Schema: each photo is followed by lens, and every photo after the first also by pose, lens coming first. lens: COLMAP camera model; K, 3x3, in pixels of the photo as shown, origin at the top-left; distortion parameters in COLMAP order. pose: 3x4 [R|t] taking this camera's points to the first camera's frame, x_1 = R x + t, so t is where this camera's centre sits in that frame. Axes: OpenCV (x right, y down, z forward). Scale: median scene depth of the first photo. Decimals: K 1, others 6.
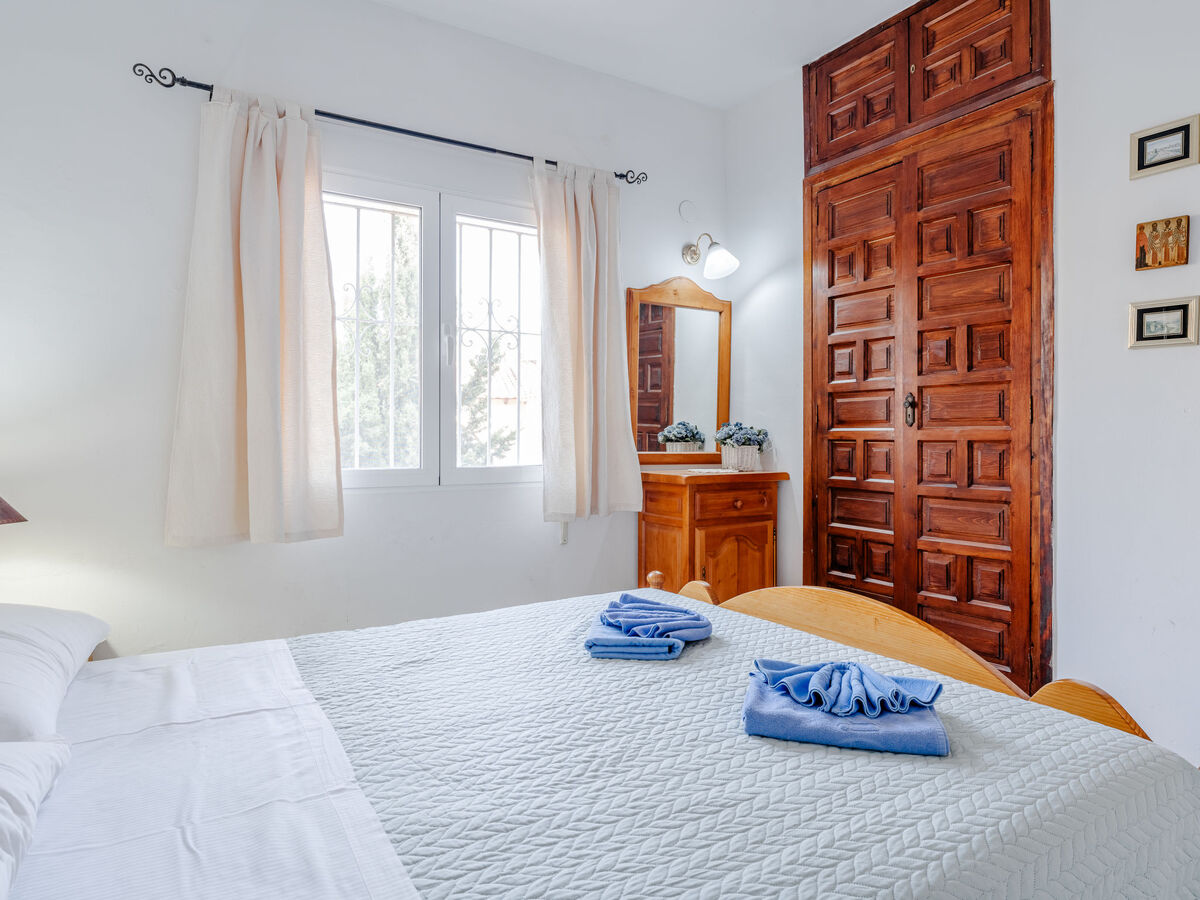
lens RADIAL K [[729.6, 0, 596.3], [0, 729.6, 447.8], [0, 0, 1]] dist [-0.006897, 0.002383]
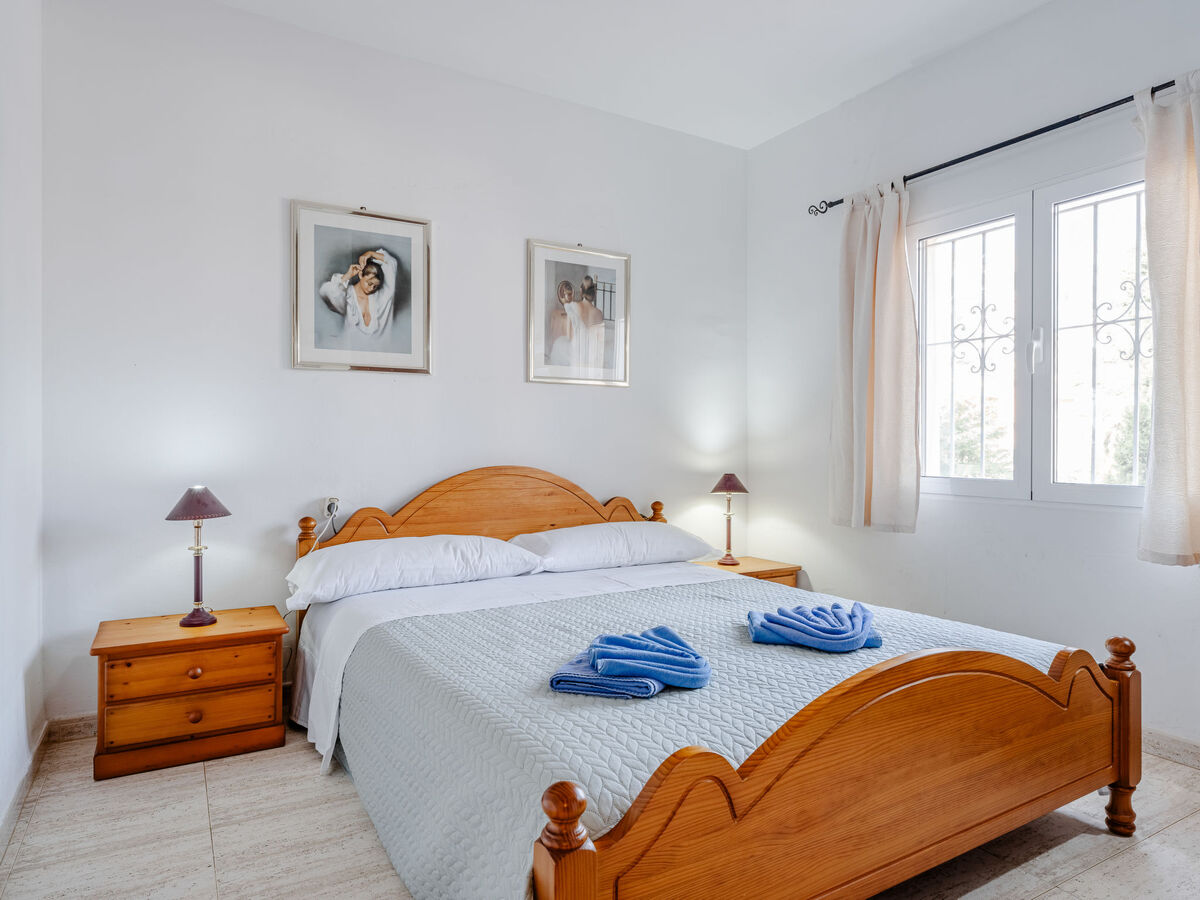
lens RADIAL K [[729.6, 0, 596.3], [0, 729.6, 447.8], [0, 0, 1]] dist [-0.006897, 0.002383]
pose [[-0.009664, 0.001264, -0.999953, 0.738874], [-0.022235, 0.999752, 0.001479, -0.005447], [0.999706, 0.022248, -0.009633, 0.452166]]
